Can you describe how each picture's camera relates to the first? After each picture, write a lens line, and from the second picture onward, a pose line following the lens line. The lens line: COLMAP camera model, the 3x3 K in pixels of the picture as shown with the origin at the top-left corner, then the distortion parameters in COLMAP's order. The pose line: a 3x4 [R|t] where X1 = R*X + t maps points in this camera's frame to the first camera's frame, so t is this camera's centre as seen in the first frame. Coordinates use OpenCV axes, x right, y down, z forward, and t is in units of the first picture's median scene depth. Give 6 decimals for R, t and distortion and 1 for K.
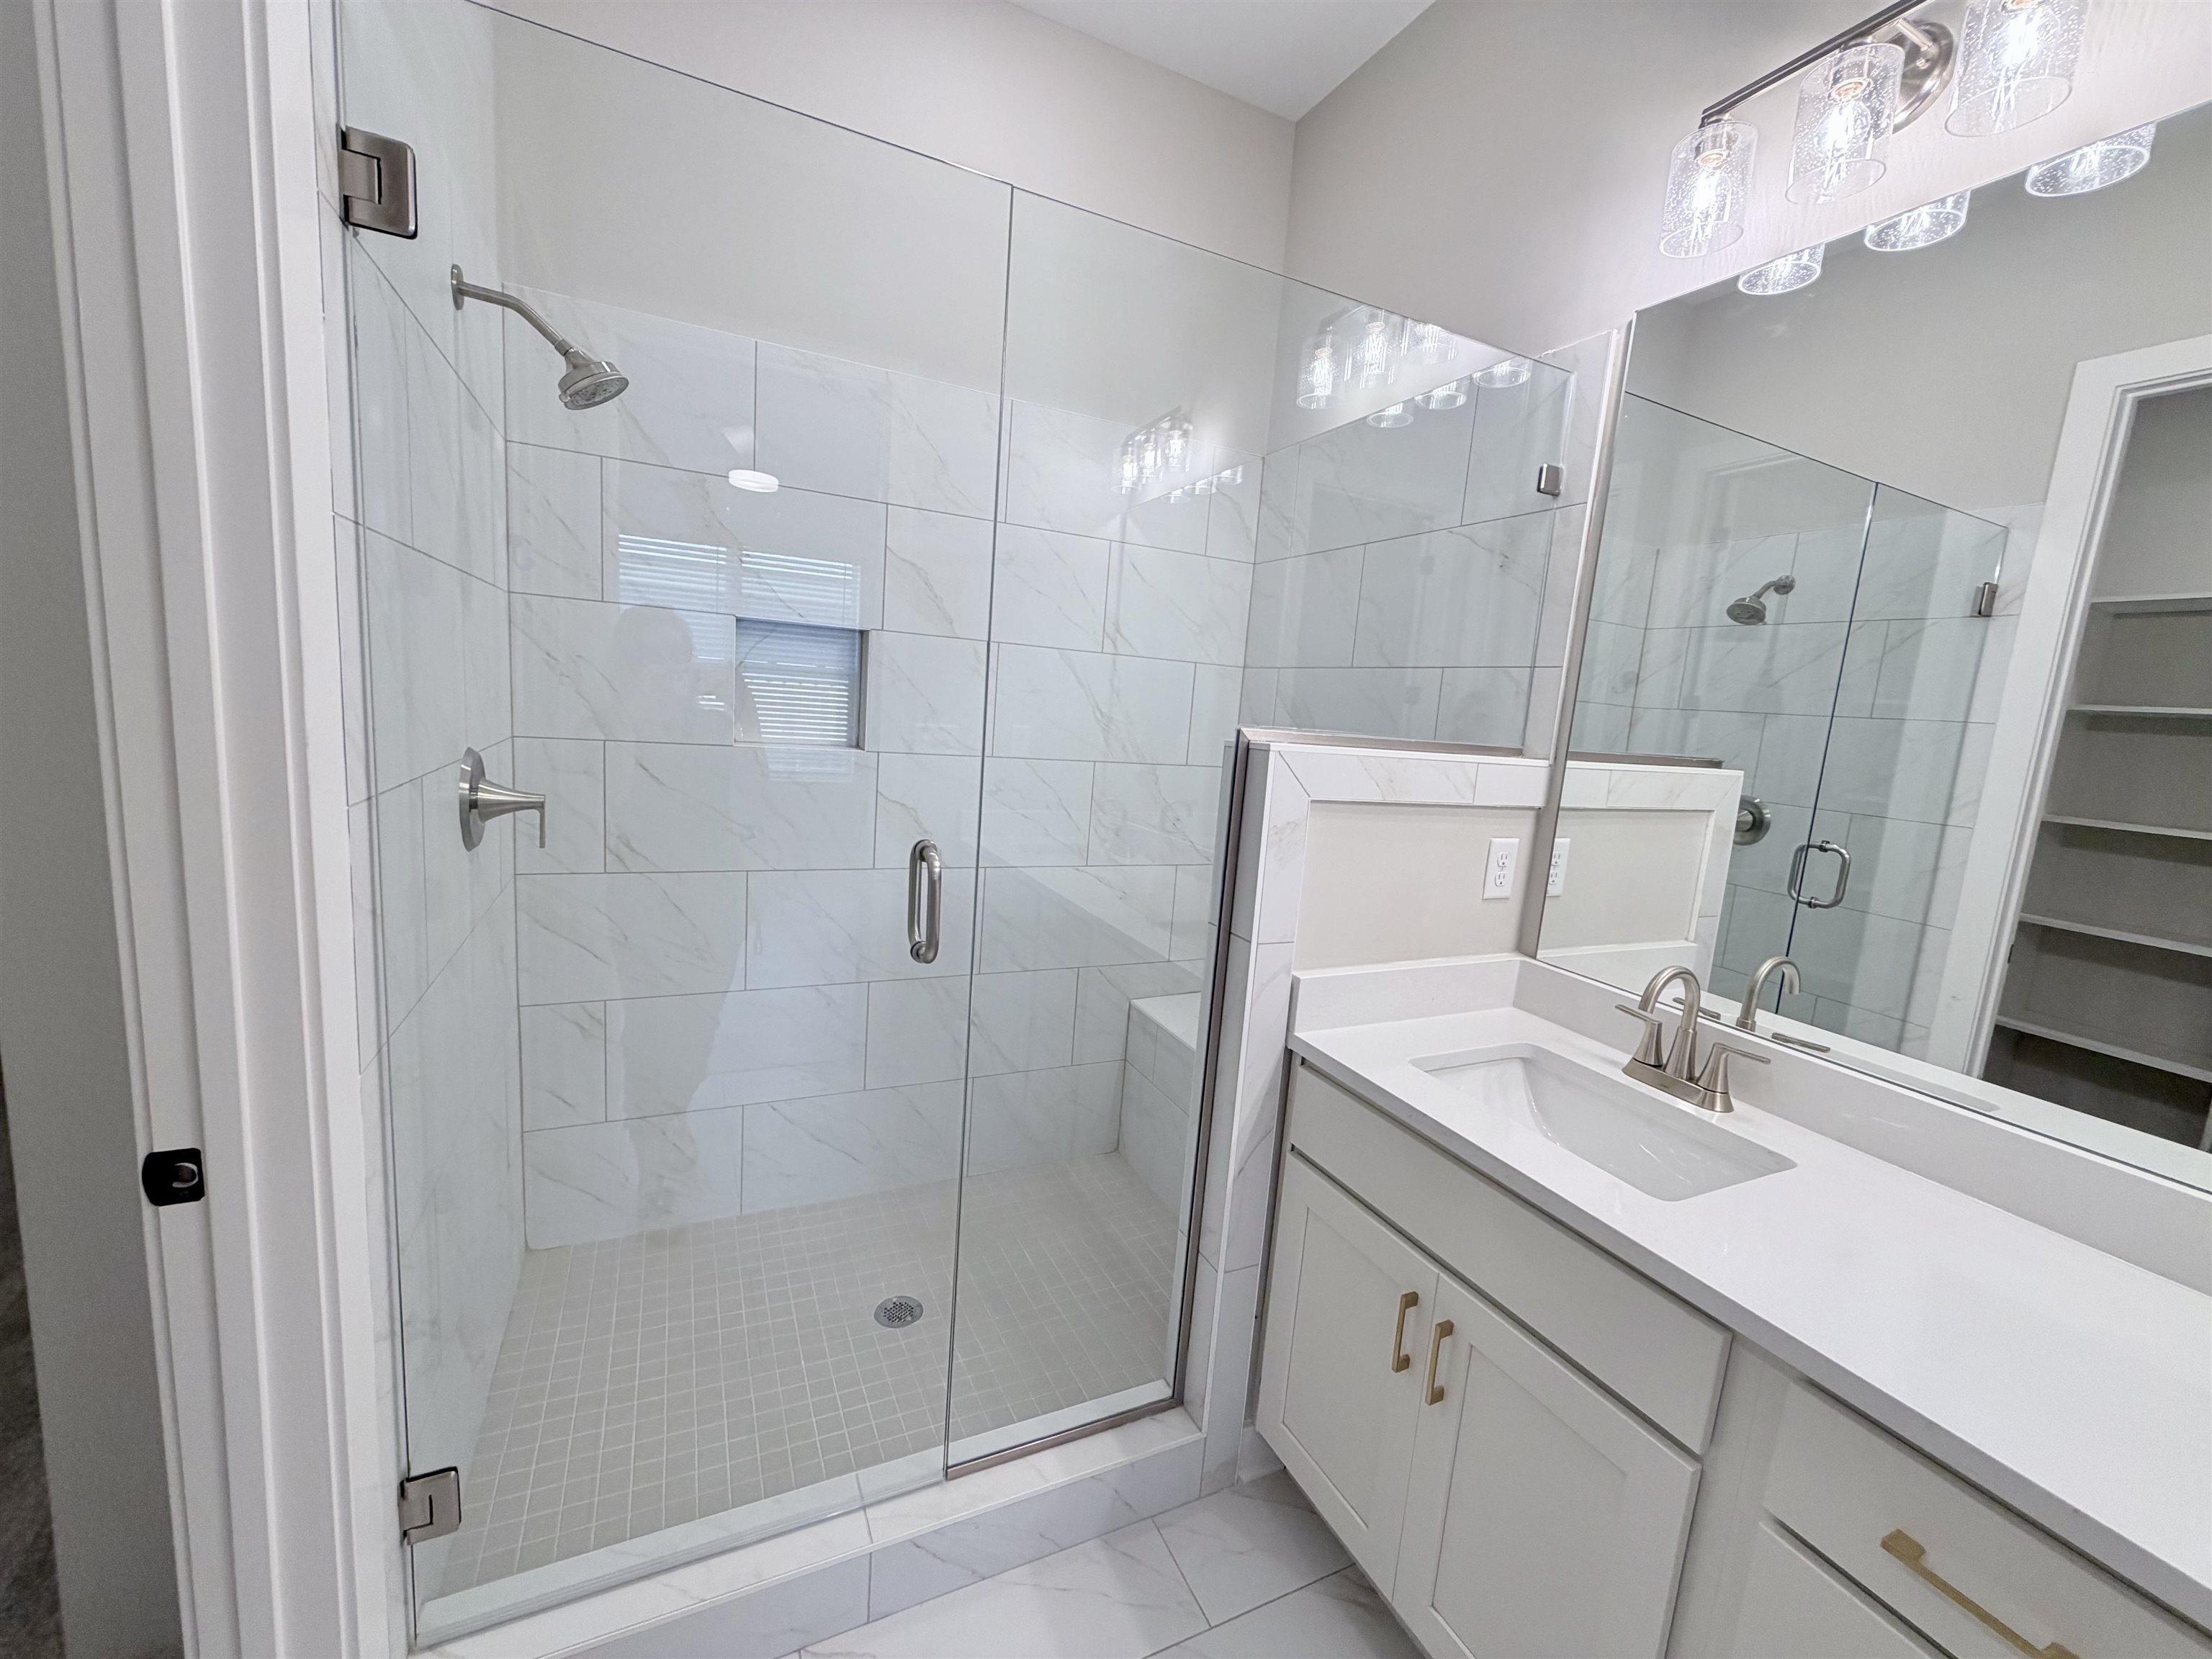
lens RADIAL K [[889.2, 0, 1104.5], [0, 889.2, 828.5], [0, 0, 1]] dist [0.003550, 0.000816]
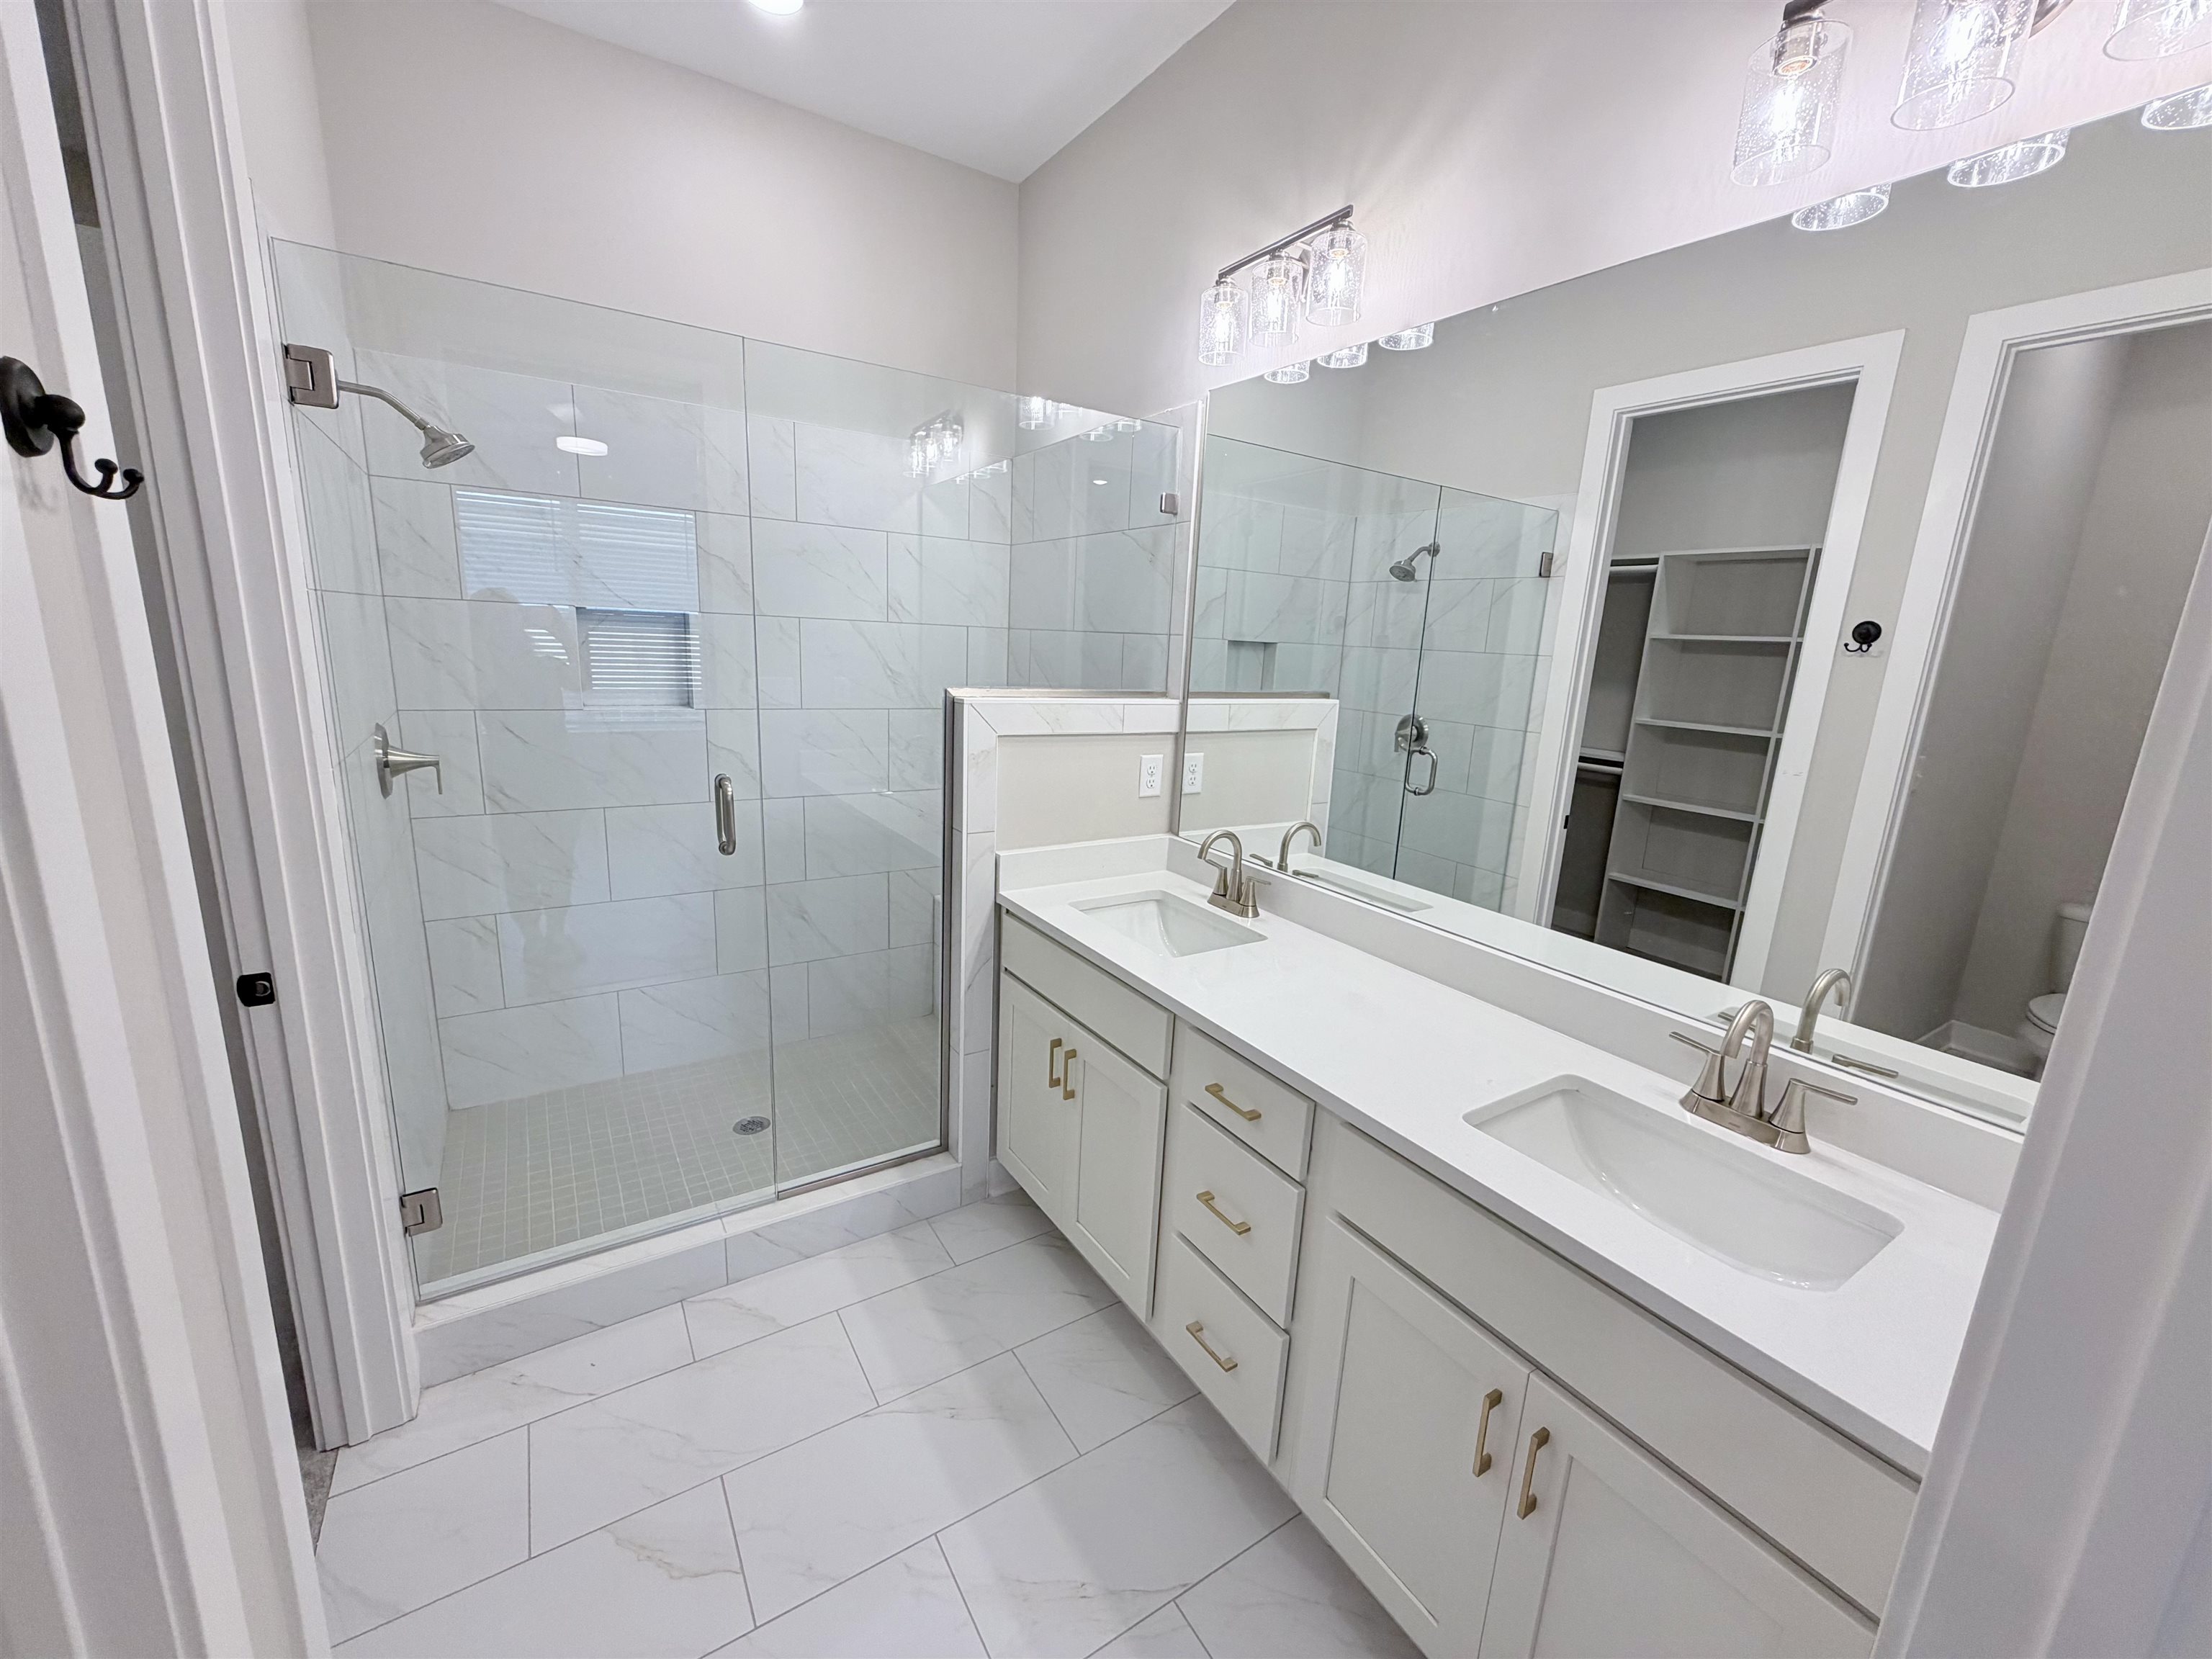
lens RADIAL K [[884.0, 0, 1102.8], [0, 884.0, 828.5], [0, 0, 1]] dist [0.001669, 0.000380]
pose [[0.991165, -0.055629, 0.120405, 0.197250], [0.046184, 0.995736, 0.079858, 0.011734], [-0.124334, -0.073591, 0.989508, -0.445593]]
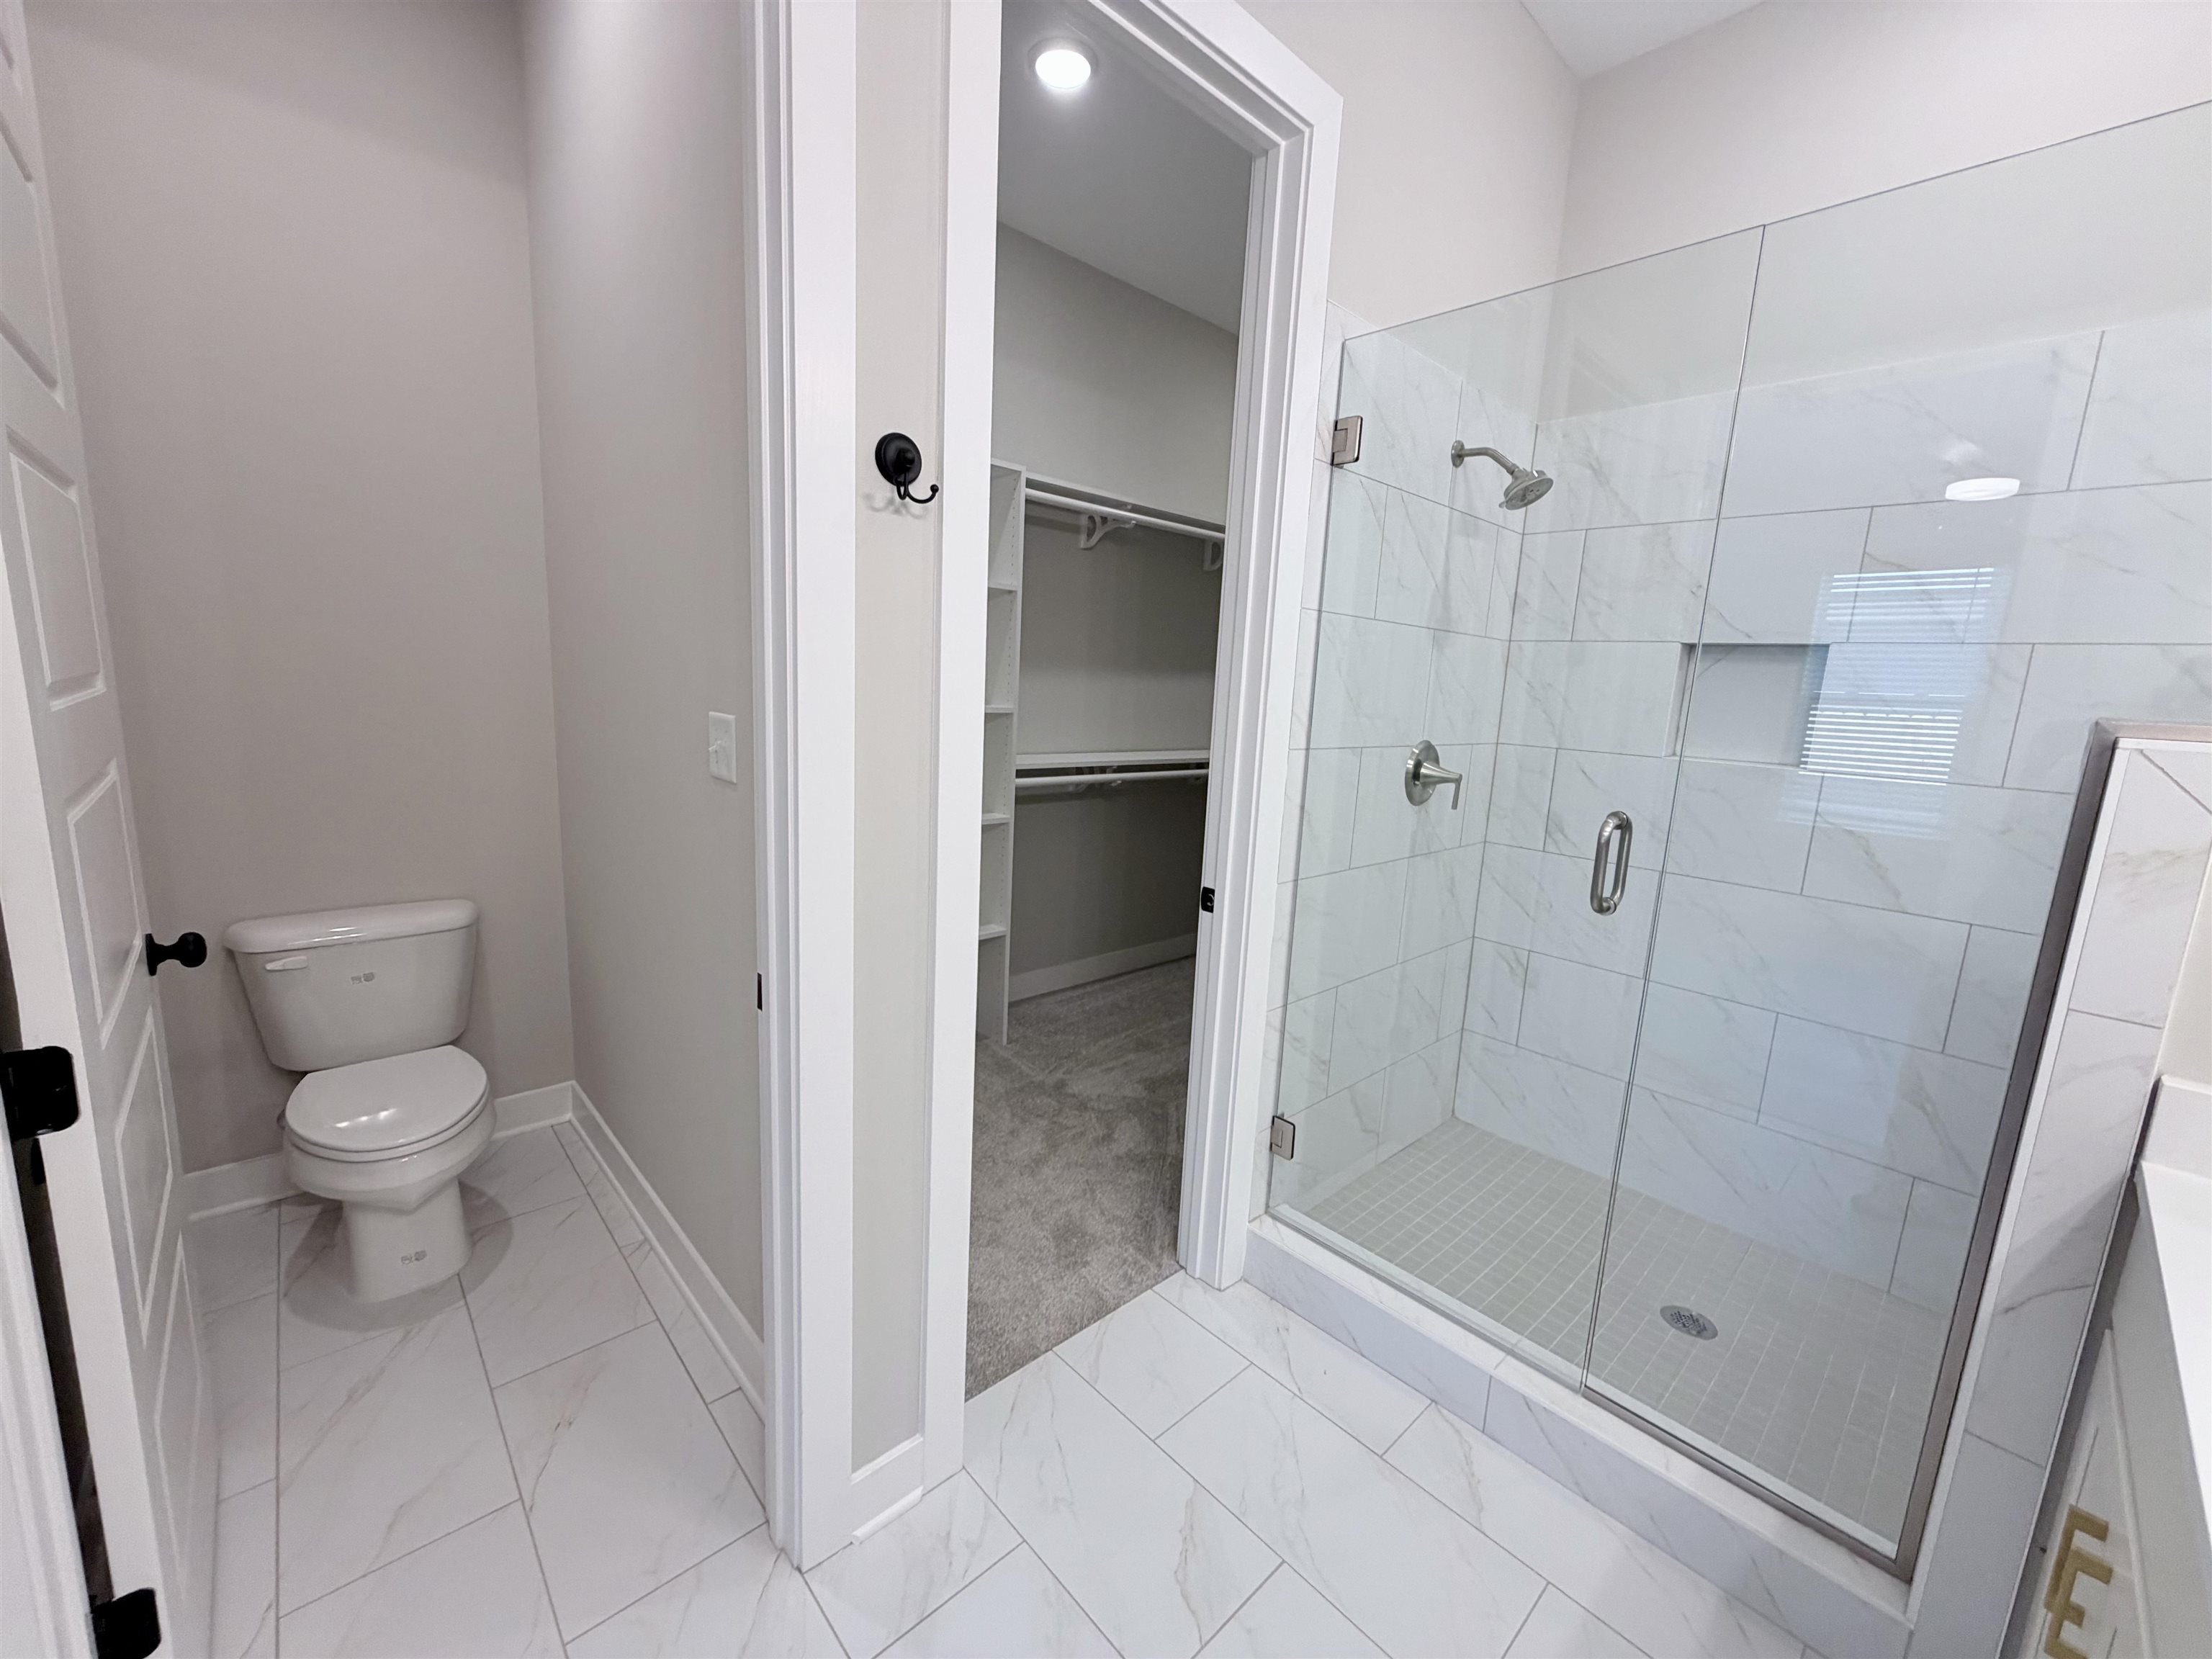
lens RADIAL K [[884.0, 0, 1102.8], [0, 884.0, 828.5], [0, 0, 1]] dist [0.001669, 0.000380]
pose [[0.305515, 0.099893, -0.946933, 0.549901], [-0.165506, 0.984915, 0.050502, 0.069464], [0.937693, 0.141294, 0.317439, -0.010320]]
